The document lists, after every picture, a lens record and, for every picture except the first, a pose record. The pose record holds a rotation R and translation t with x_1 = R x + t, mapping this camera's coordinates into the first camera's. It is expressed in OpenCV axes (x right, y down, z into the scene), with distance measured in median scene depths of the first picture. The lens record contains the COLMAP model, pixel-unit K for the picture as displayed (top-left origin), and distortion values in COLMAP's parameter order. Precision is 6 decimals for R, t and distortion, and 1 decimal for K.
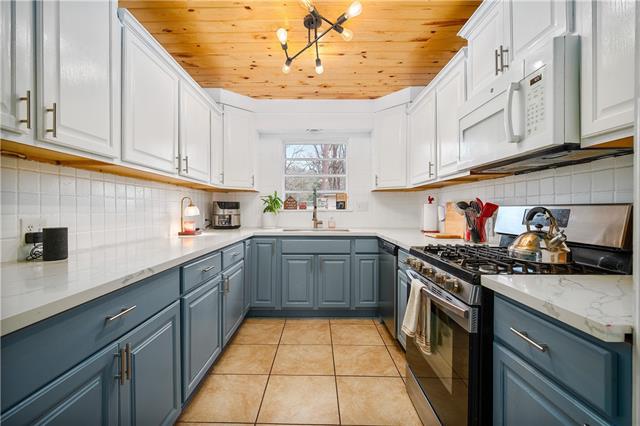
lens RADIAL K [[291.6, 0, 313.5], [0, 291.6, 213.0], [0, 0, 1]] dist [0.005158, 0.000227]
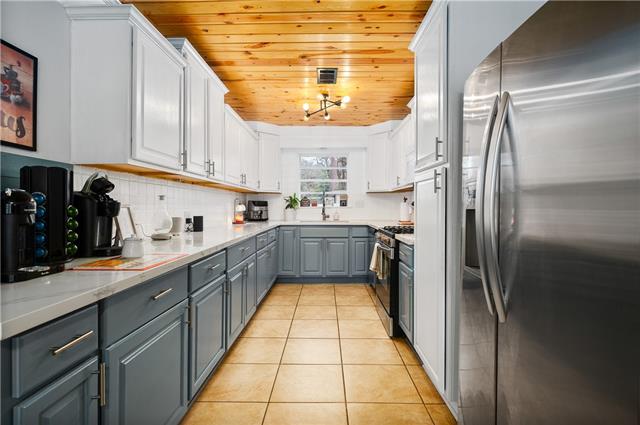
lens RADIAL K [[323.3, 0, 294.2], [0, 323.3, 229.7], [0, 0, 1]] dist [-0.006381, -0.000445]
pose [[0.996659, 0.002425, -0.081645, -0.011042], [0.002417, 0.998246, 0.059153, 0.006934], [0.081645, -0.059153, 0.994905, -0.619495]]
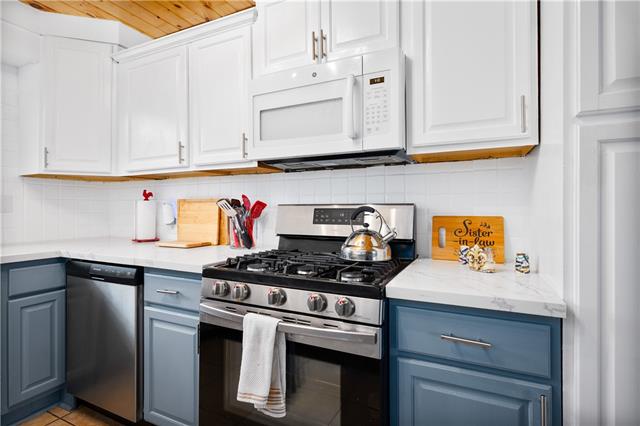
lens RADIAL K [[320.0, 0, 317.4], [0, 320.0, 207.0], [0, 0, 1]] dist [0.003565, 0.000839]
pose [[0.417937, 0.003064, 0.908471, -0.134169], [0.012910, 0.999873, -0.009311, -0.004091], [-0.908384, 0.015619, 0.417845, 0.293626]]
